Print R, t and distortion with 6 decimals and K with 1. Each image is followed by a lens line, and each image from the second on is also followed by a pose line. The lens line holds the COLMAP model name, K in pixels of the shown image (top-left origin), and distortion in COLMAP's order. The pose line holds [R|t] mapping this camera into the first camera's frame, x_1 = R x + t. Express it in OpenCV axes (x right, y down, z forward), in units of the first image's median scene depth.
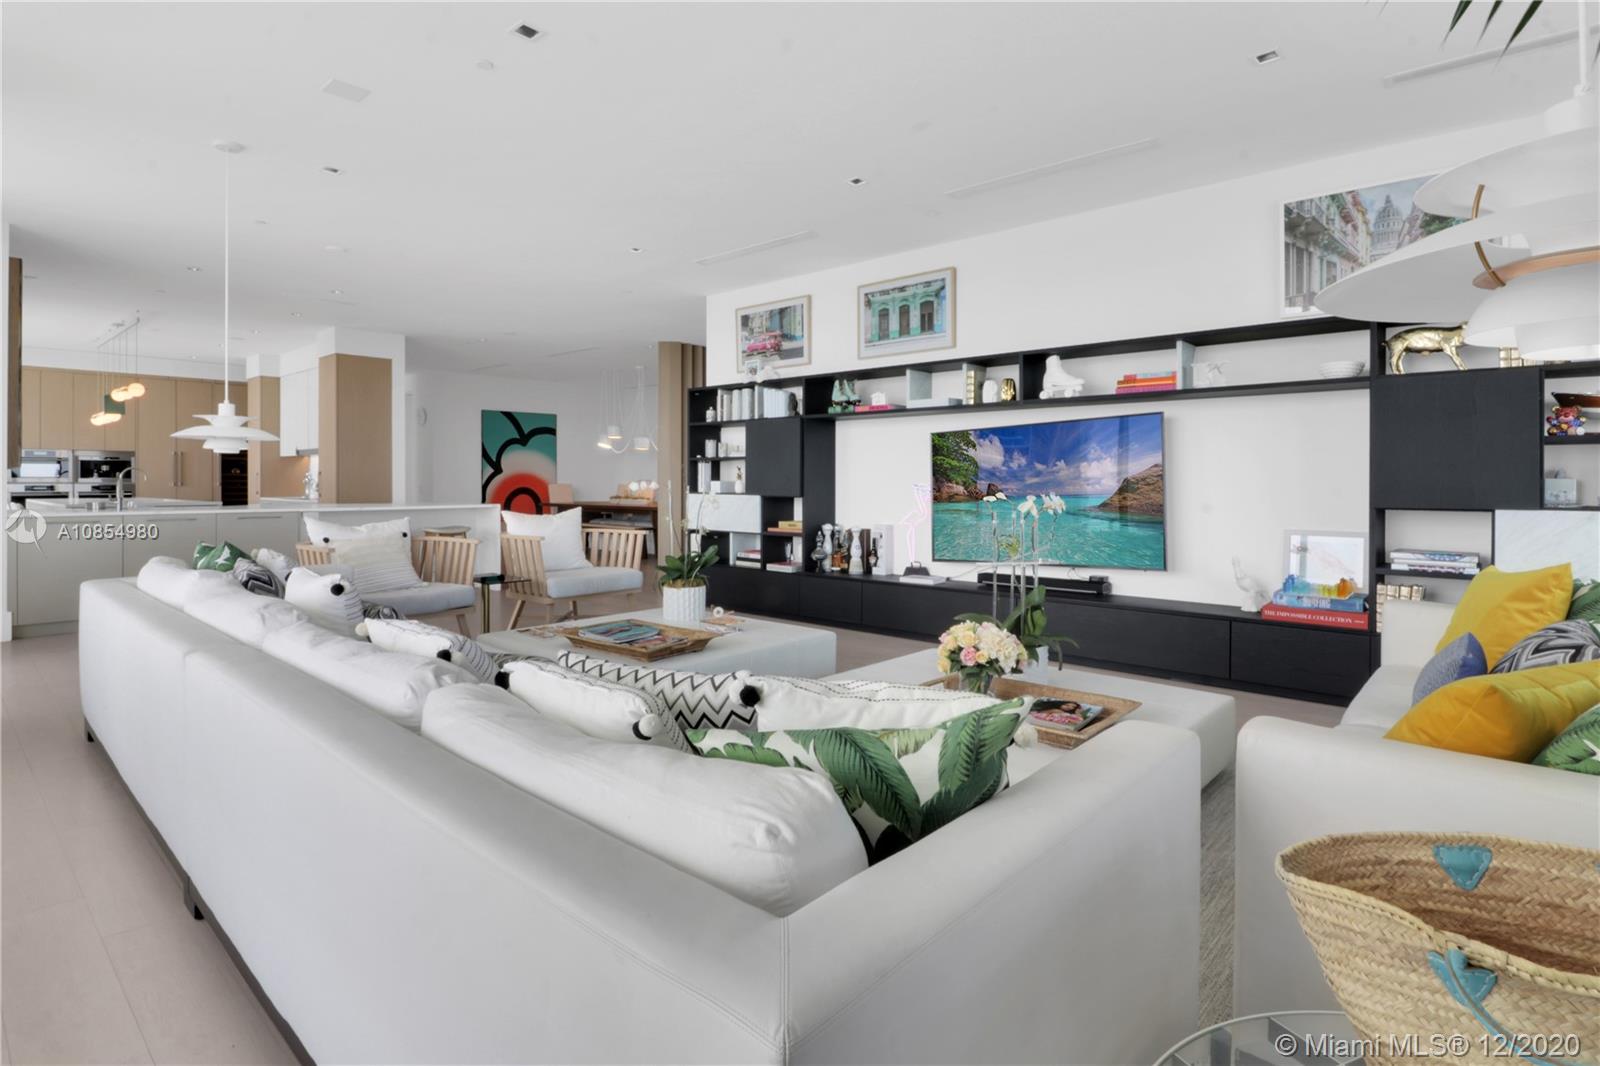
lens RADIAL K [[810.3, 0, 780.4], [0, 810.3, 483.8], [0, 0, 1]] dist [-0.001320, -0.001091]
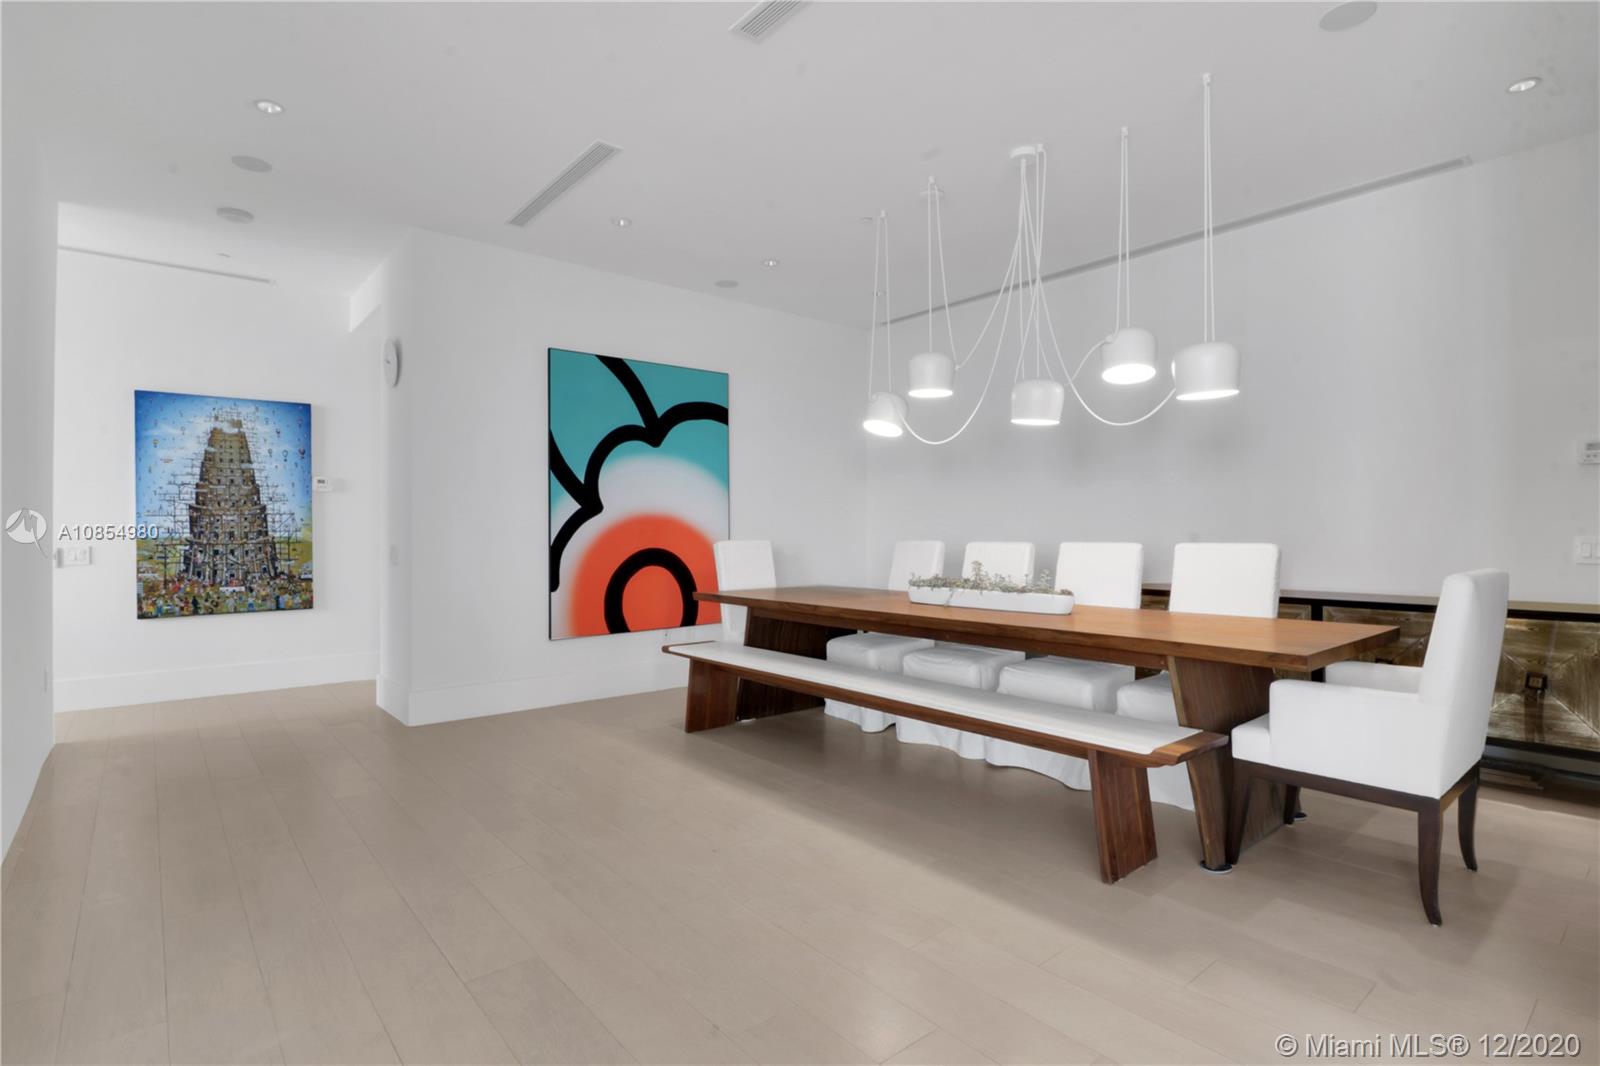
lens RADIAL K [[798.1, 0, 802.8], [0, 798.1, 529.4], [0, 0, 1]] dist [0.002315, -0.001428]
pose [[0.992525, -0.004006, -0.121973, -0.284998], [0.002776, 0.999944, -0.010250, -0.001226], [0.122007, 0.009835, 0.992481, 0.898945]]
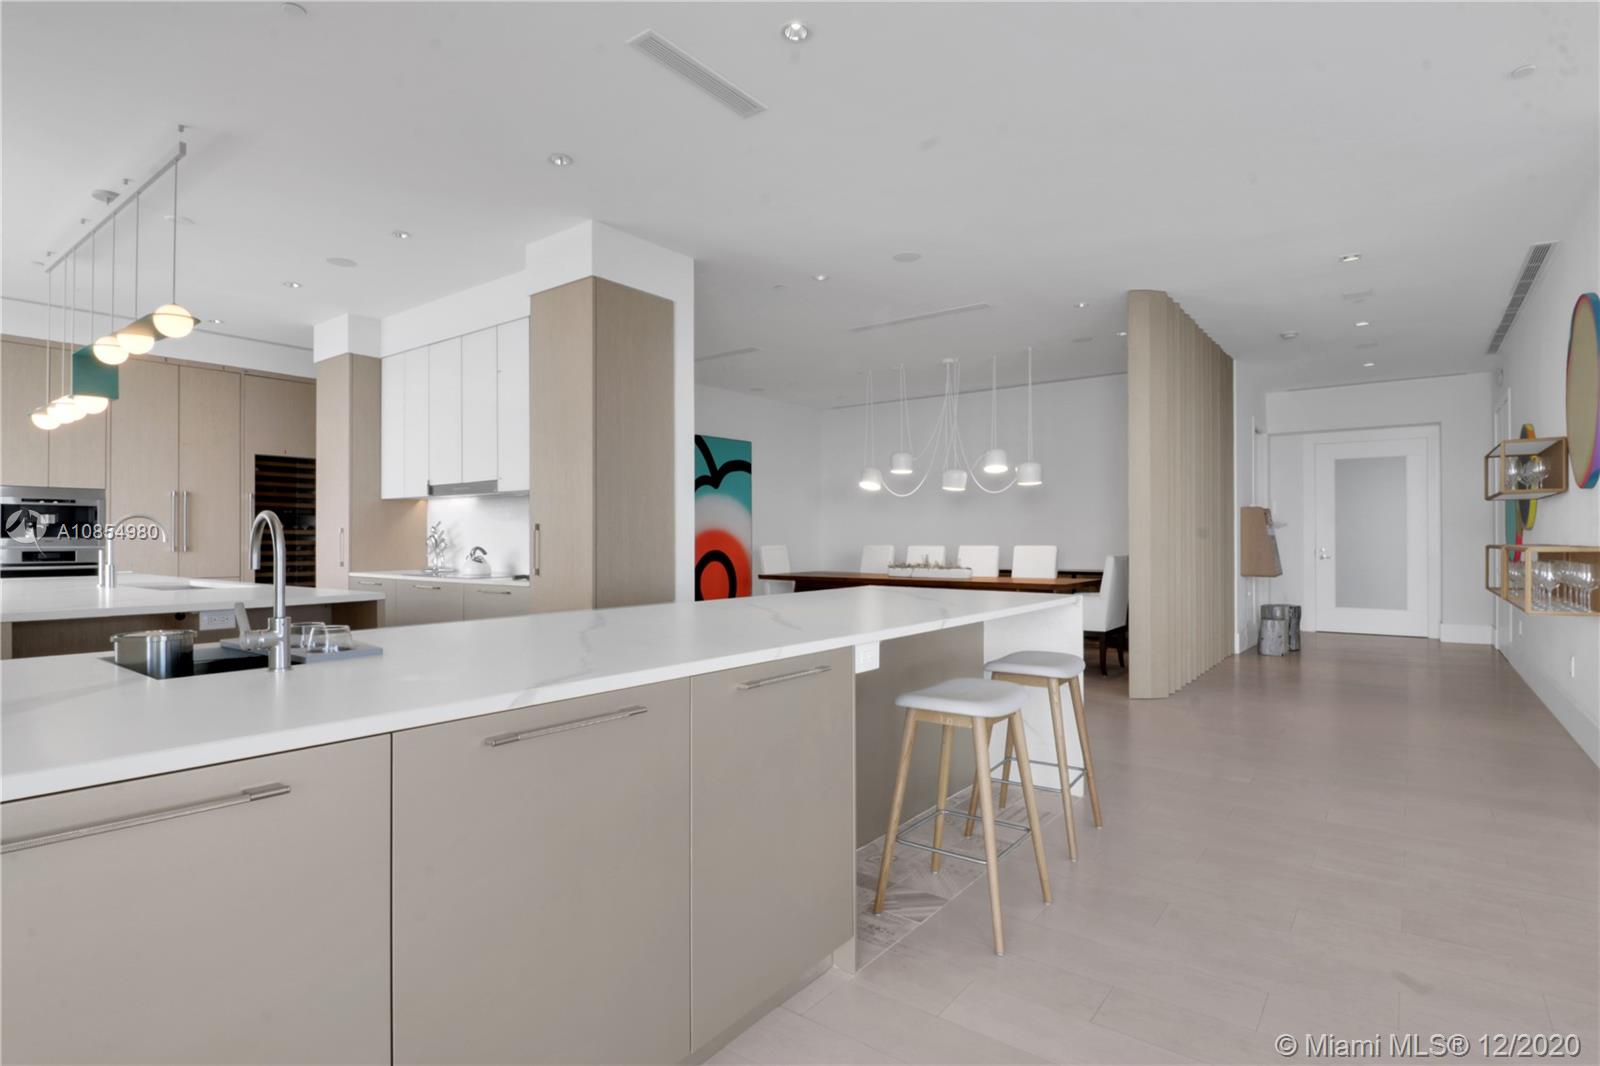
lens RADIAL K [[804.7, 0, 806.4], [0, 804.7, 535.0], [0, 0, 1]] dist [-0.012557, -0.001226]
pose [[0.994756, -0.003137, 0.102224, -0.453430], [0.004053, 0.999953, -0.008751, -0.002818], [-0.102192, 0.009120, 0.994723, 0.495372]]
